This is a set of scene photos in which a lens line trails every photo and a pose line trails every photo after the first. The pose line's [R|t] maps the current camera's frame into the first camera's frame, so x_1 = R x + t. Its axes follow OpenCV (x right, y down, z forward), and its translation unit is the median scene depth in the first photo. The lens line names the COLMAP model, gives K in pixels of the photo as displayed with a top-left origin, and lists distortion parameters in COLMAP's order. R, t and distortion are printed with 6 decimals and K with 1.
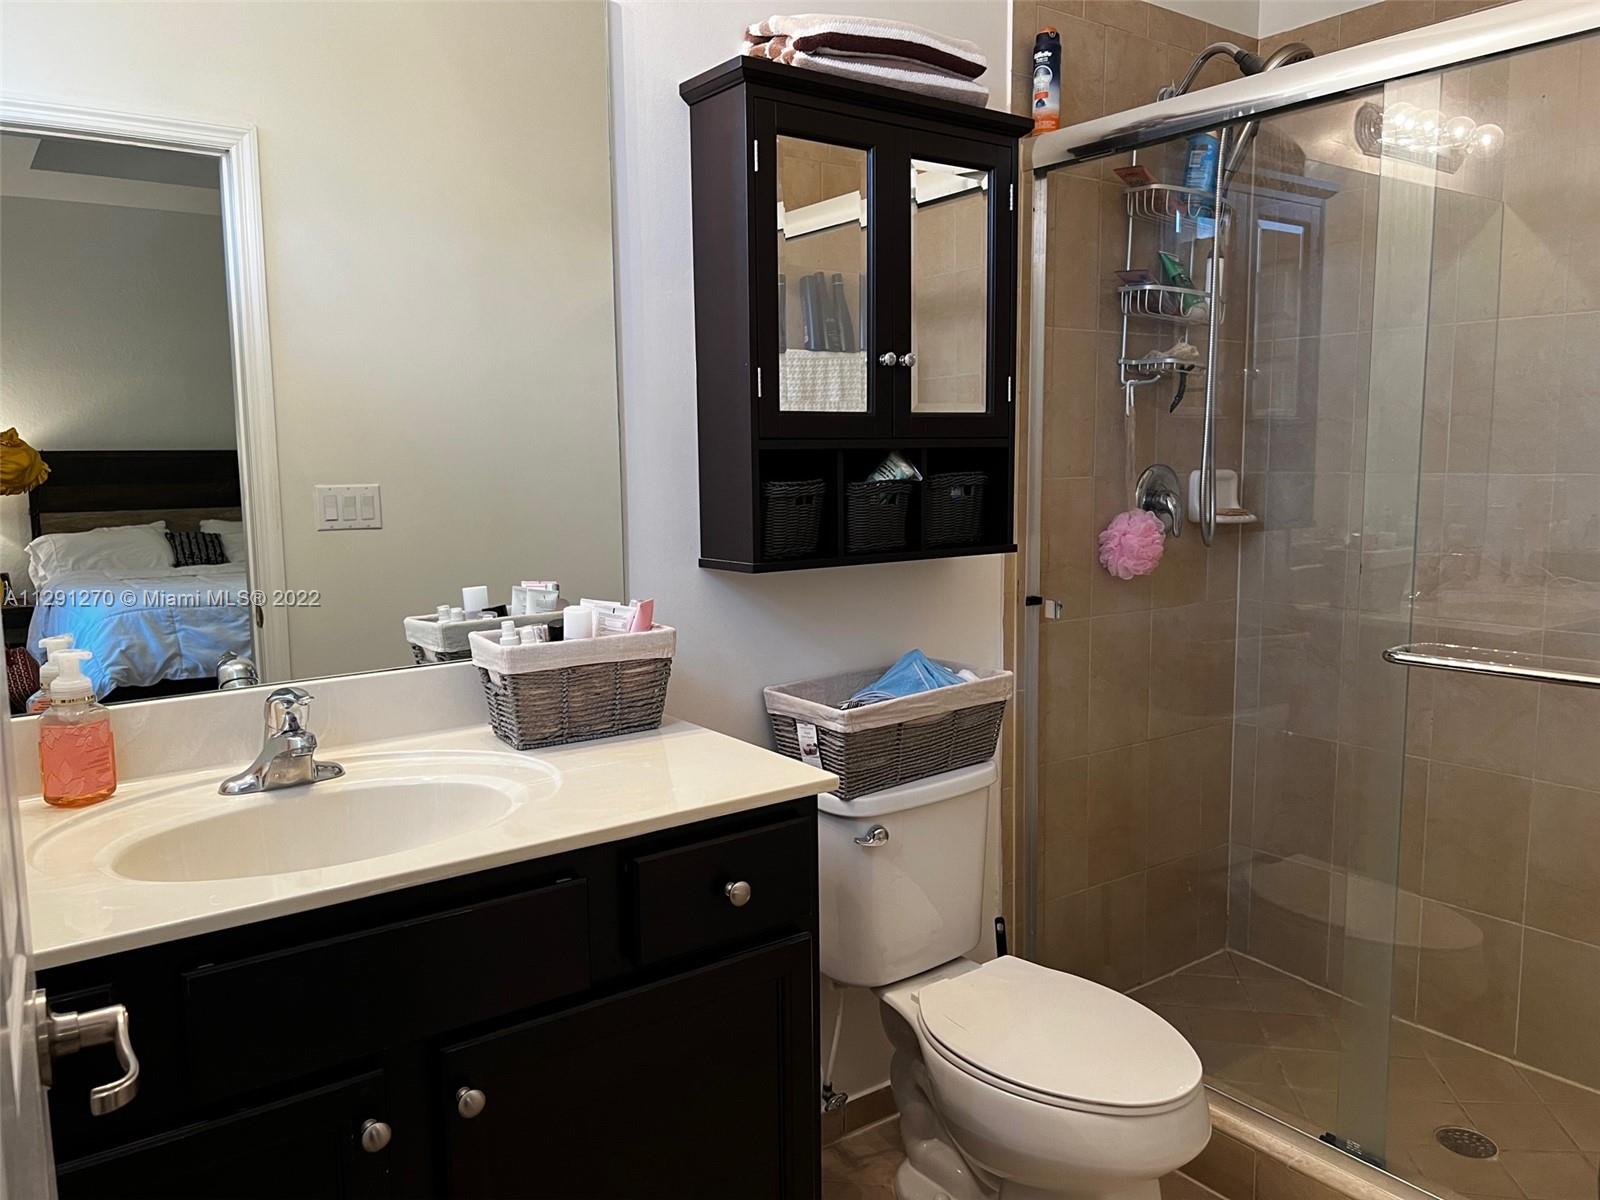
lens RADIAL K [[1223.6, 0, 801.4], [0, 1223.6, 600.0], [0, 0, 1]] dist [0.052070, -0.070545]
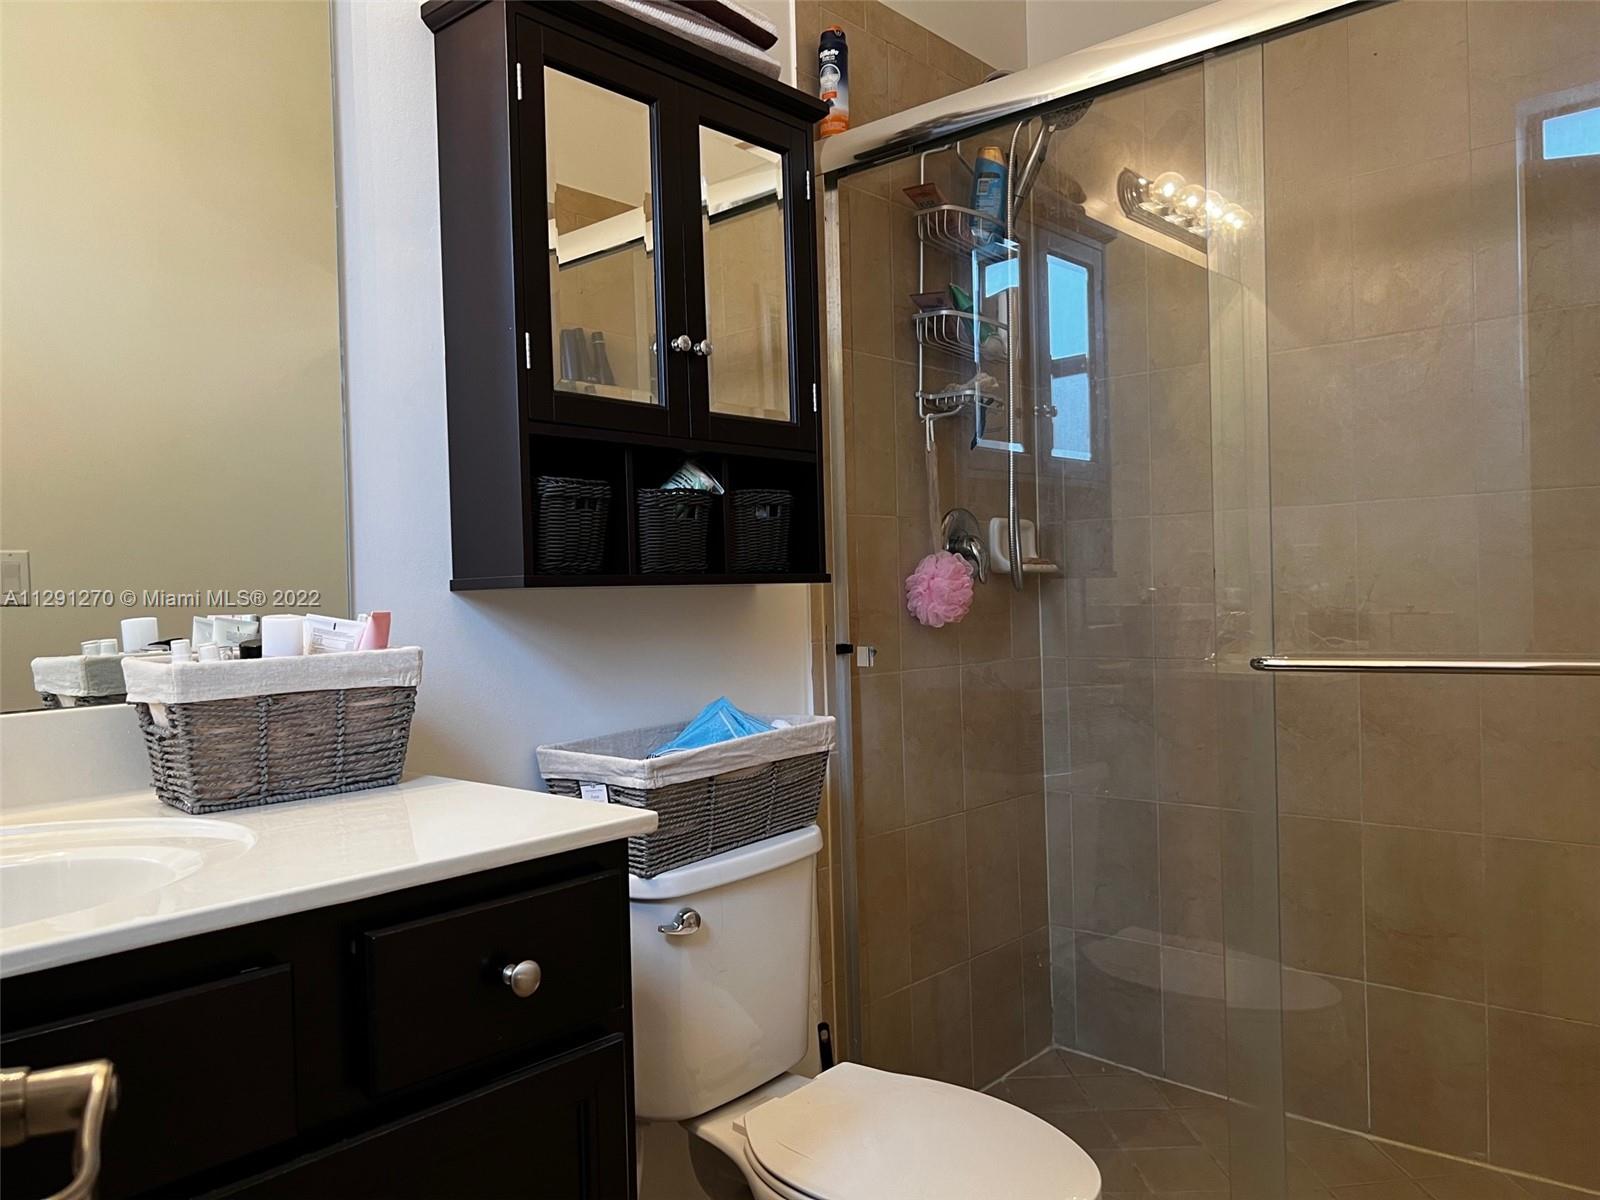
lens RADIAL K [[1223.6, 0, 807.7], [0, 1223.6, 590.5], [0, 0, 1]] dist [0.052070, -0.070545]
pose [[0.977602, -0.018033, 0.209690, -0.023539], [0.043310, 0.992236, -0.116585, 0.071481], [-0.205959, 0.123055, 0.970792, 0.169853]]
